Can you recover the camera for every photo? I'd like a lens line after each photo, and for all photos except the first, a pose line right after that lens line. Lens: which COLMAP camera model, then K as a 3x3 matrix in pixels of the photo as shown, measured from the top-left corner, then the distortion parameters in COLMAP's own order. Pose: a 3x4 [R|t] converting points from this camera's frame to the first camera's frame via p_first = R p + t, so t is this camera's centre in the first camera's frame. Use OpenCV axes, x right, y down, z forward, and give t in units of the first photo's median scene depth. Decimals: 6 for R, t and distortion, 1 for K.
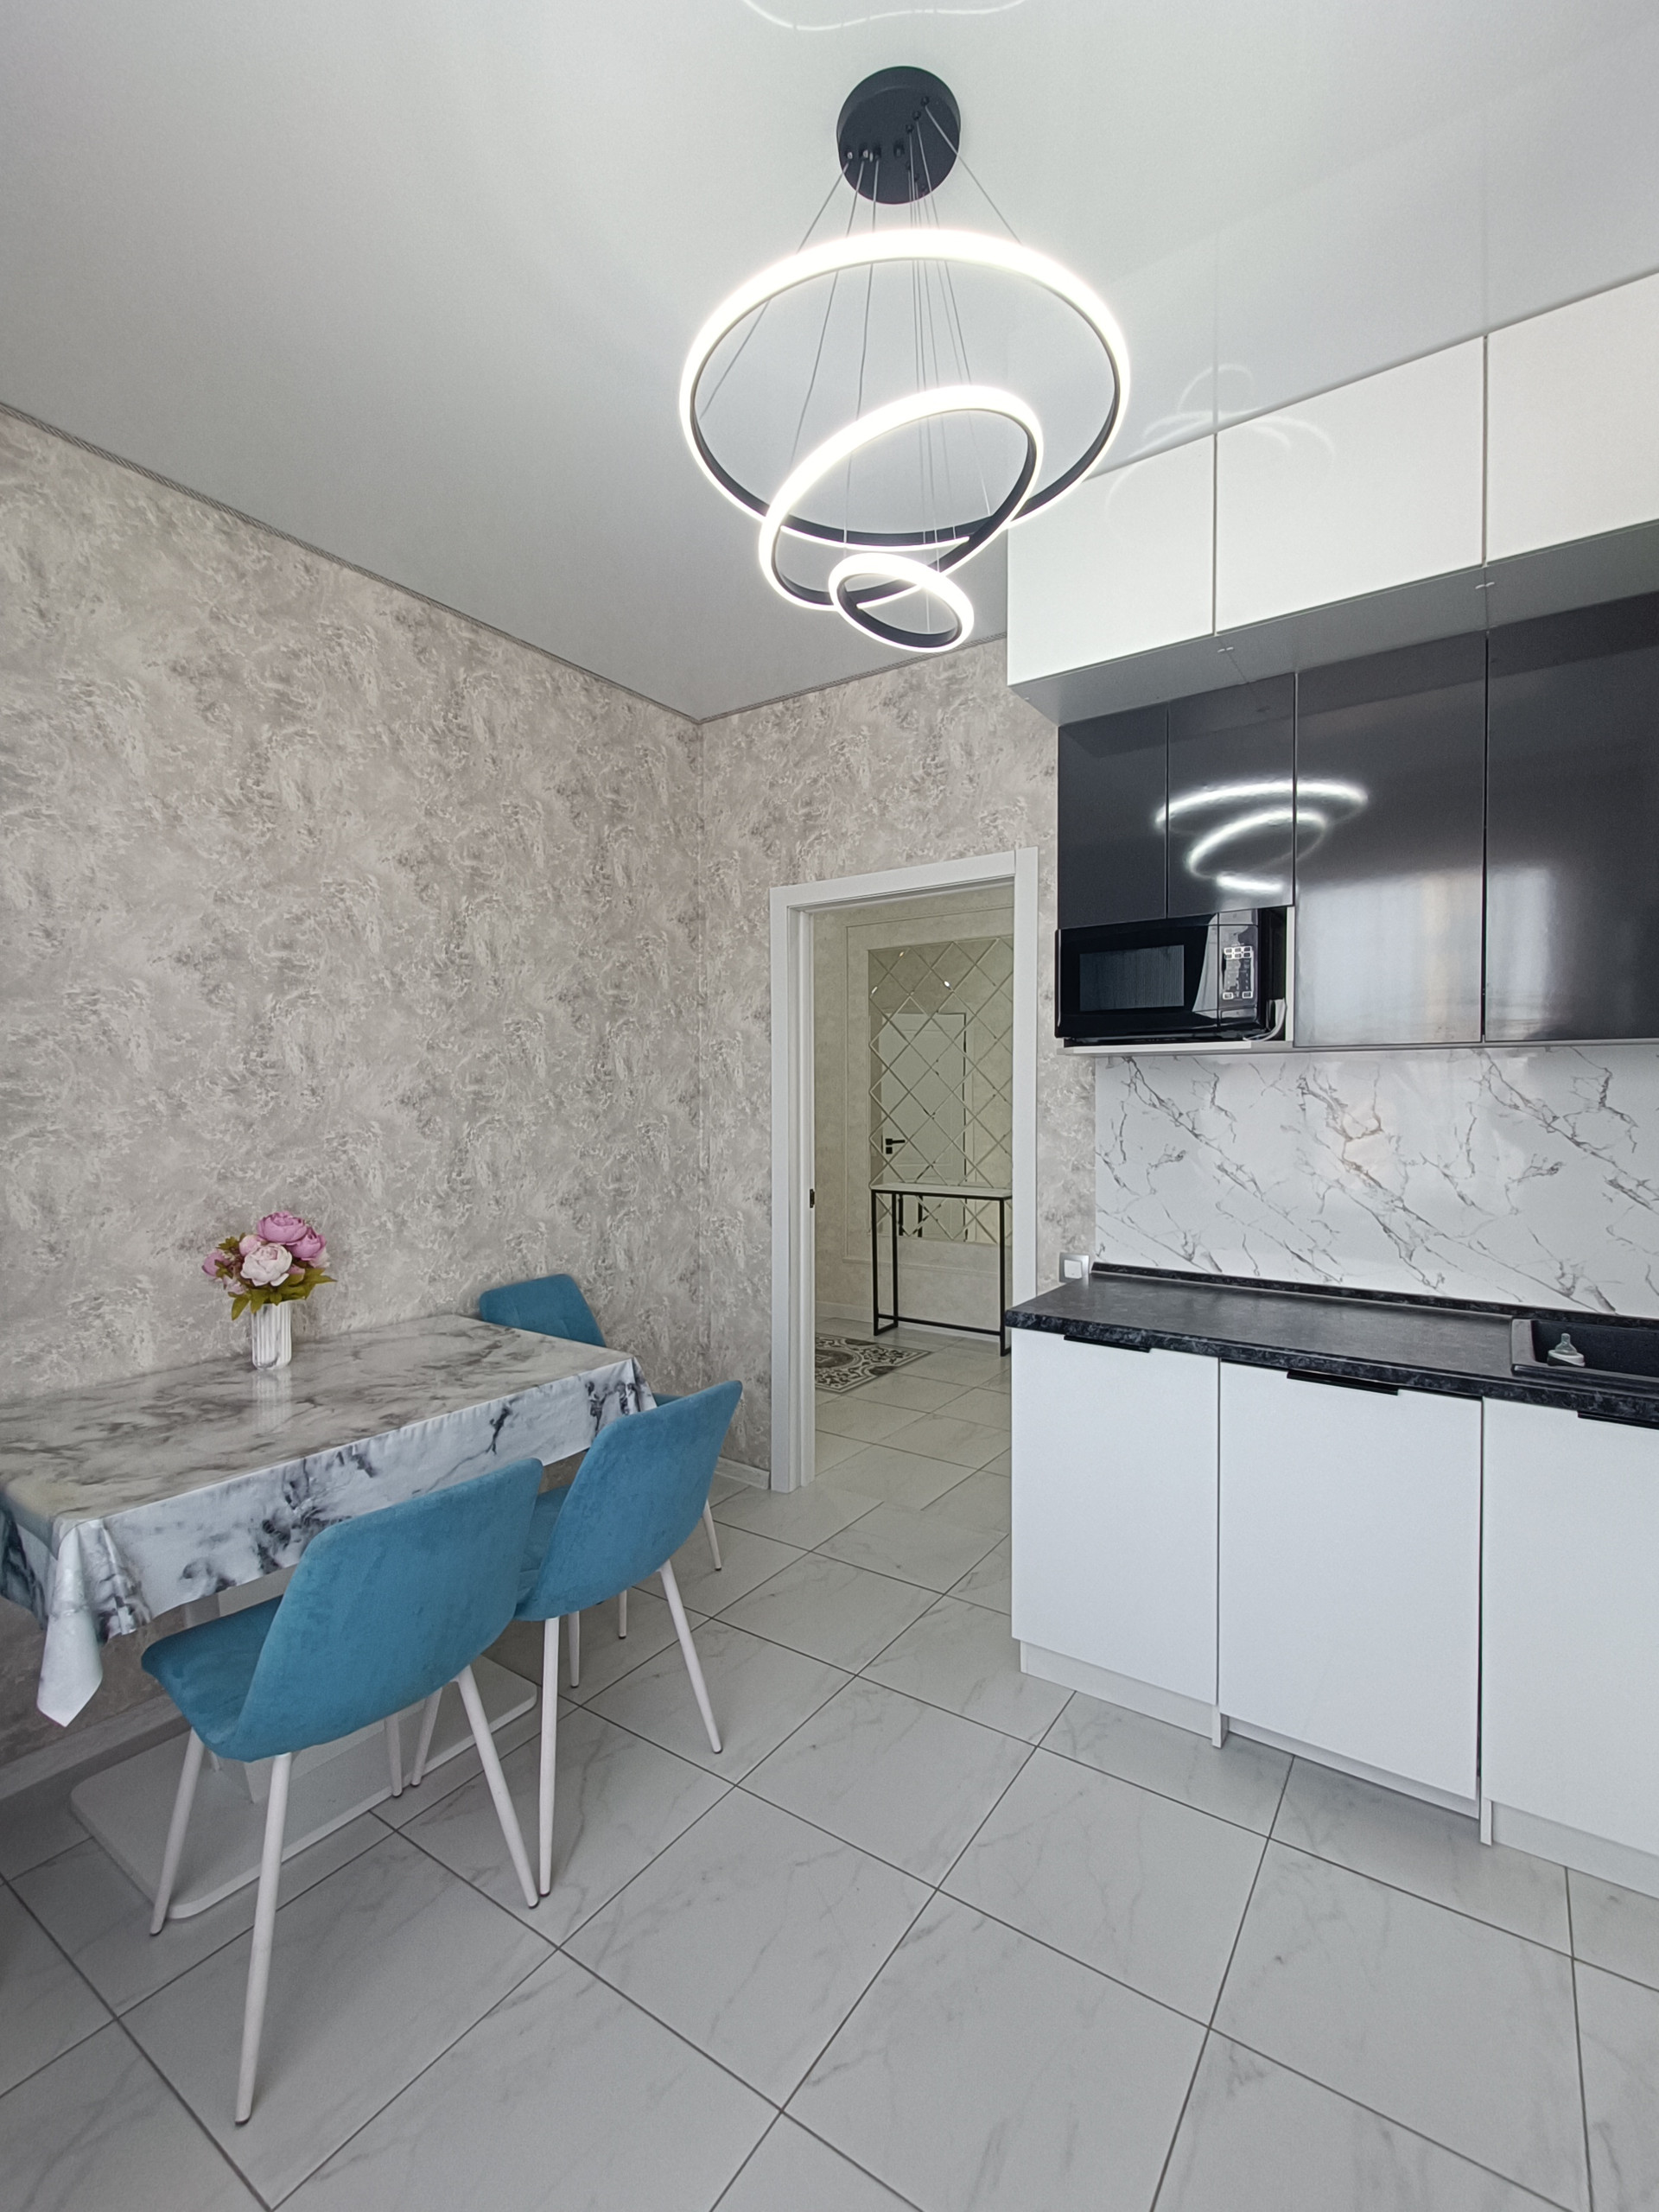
lens RADIAL K [[985.1, 0, 839.1], [0, 985.1, 1099.5], [0, 0, 1]] dist [-0.000923, 0.000853]
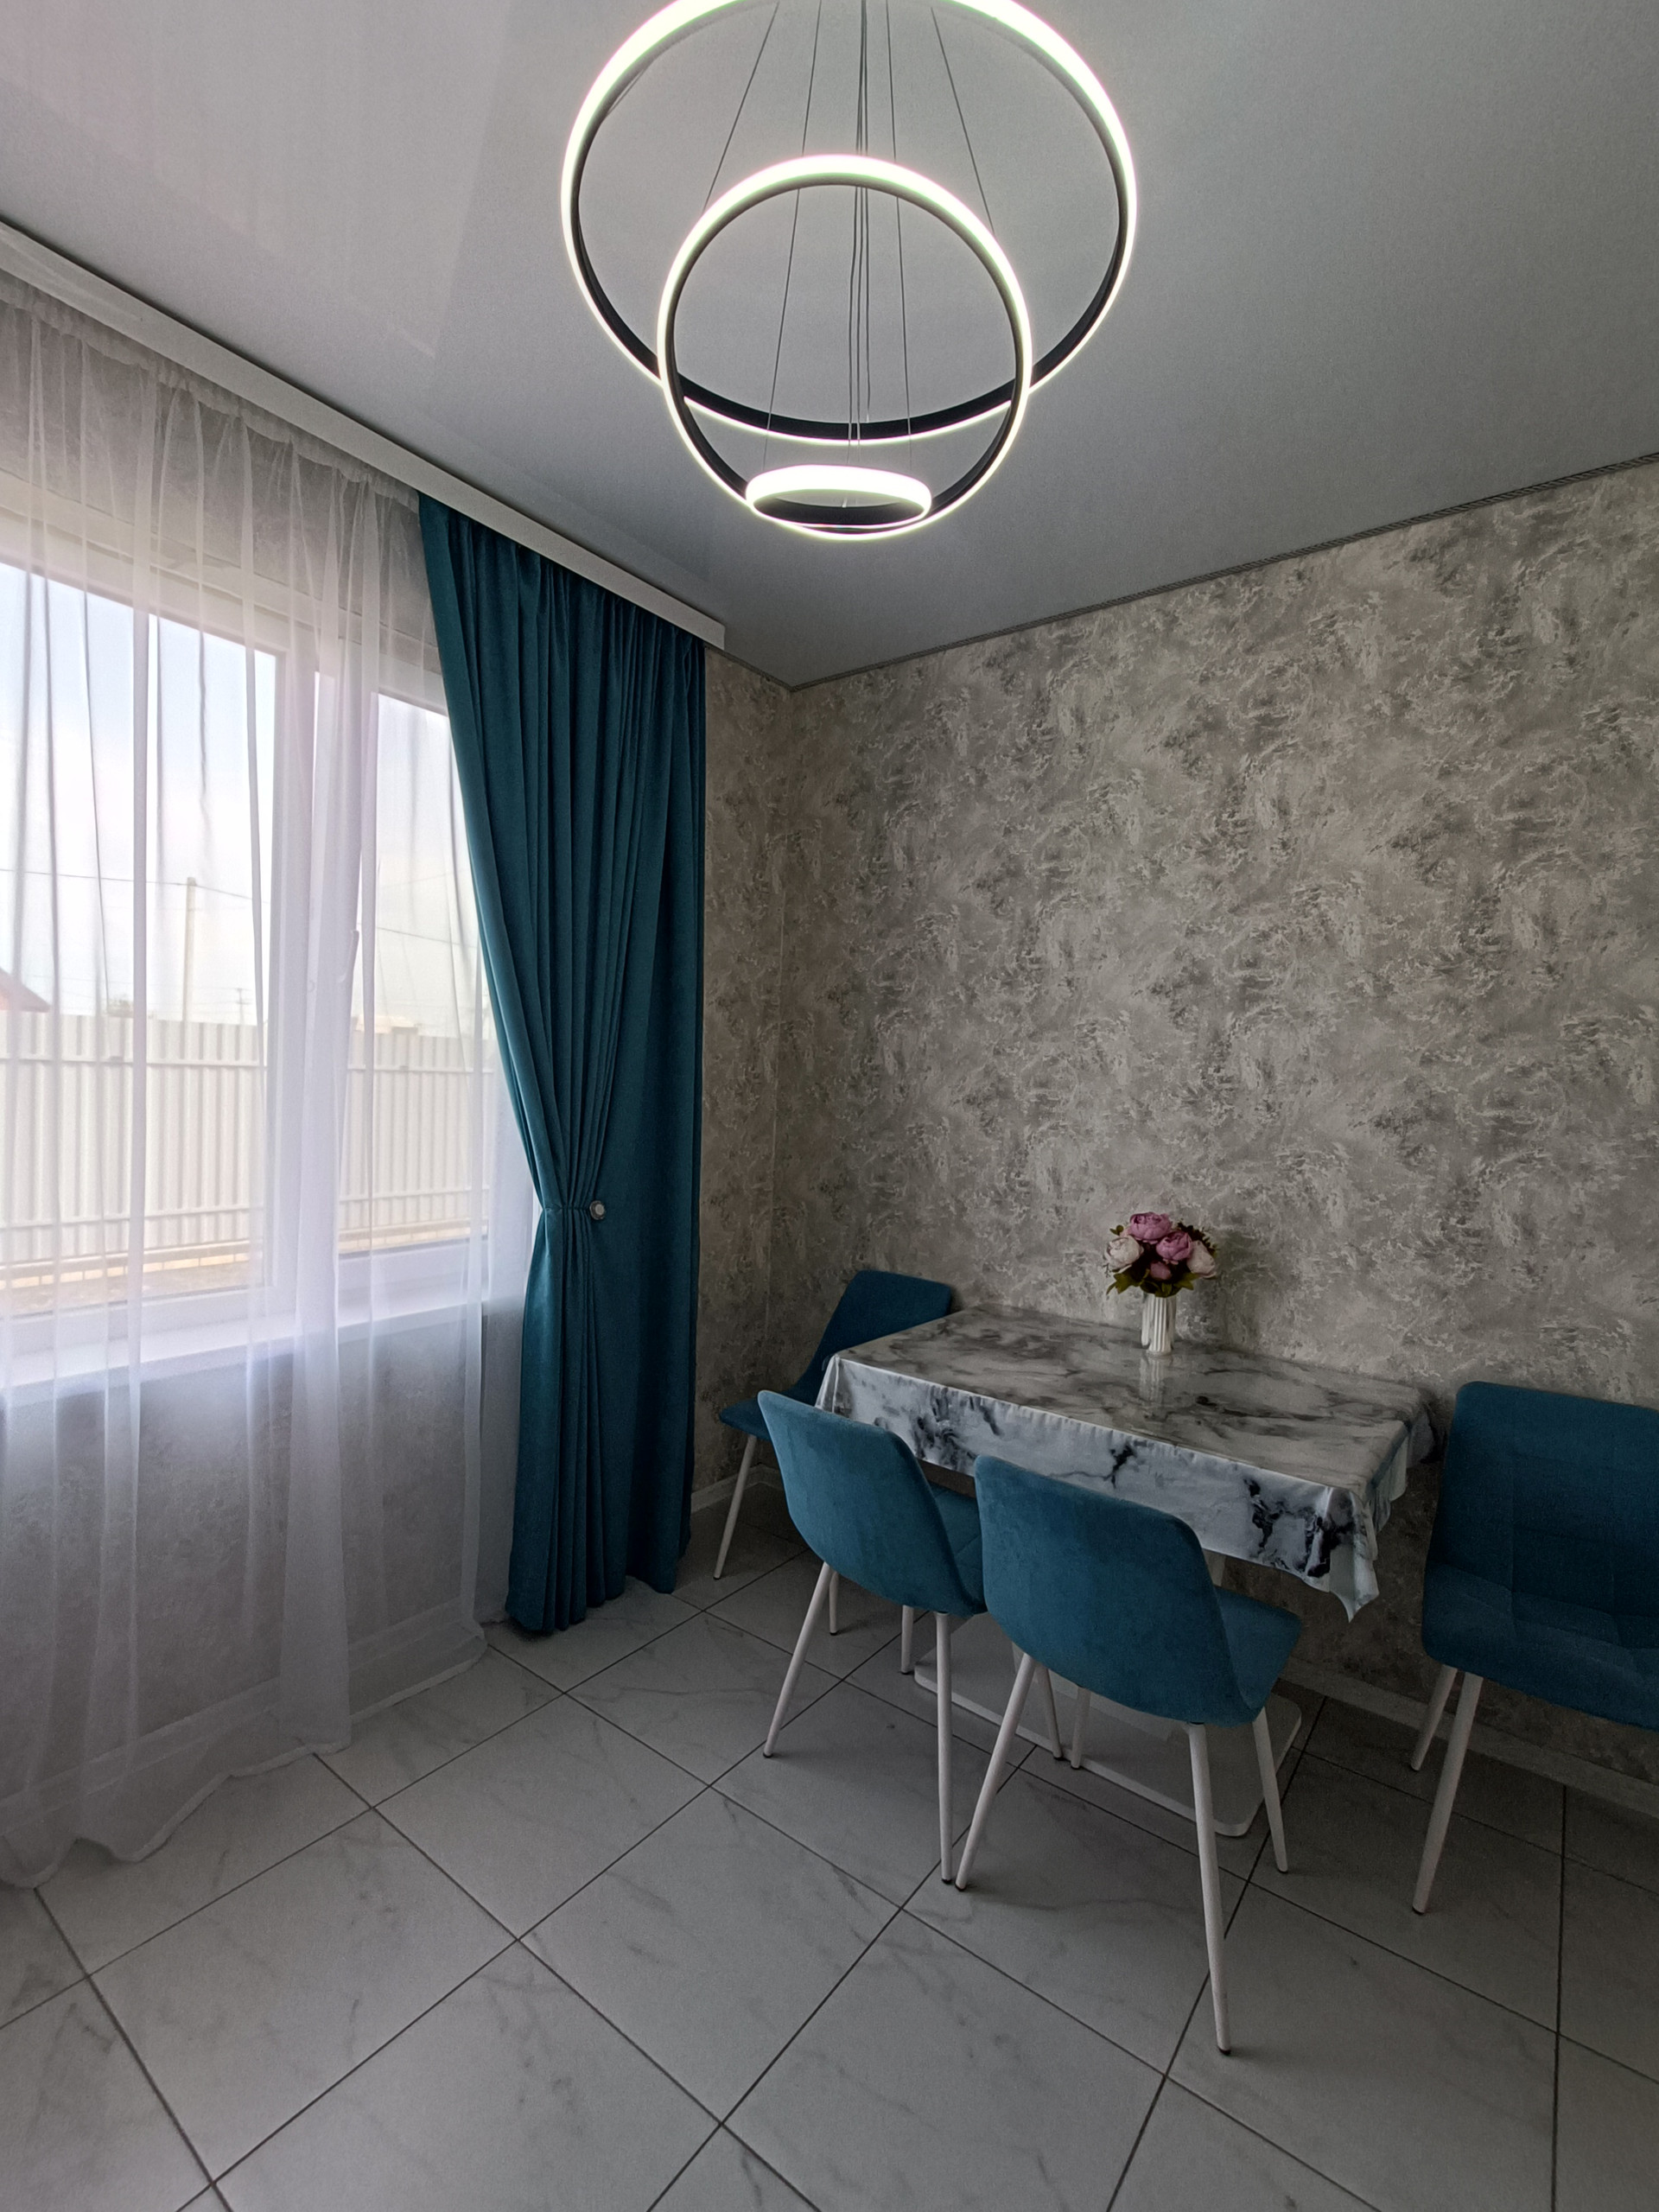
lens RADIAL K [[985.1, 0, 908.0], [0, 985.1, 1131.4], [0, 0, 1]] dist [-0.000923, 0.000853]
pose [[-0.032886, 0.039016, -0.998697, 0.516753], [-0.056076, 0.997592, 0.040820, -0.004158], [0.997885, 0.057345, -0.030619, 0.729766]]
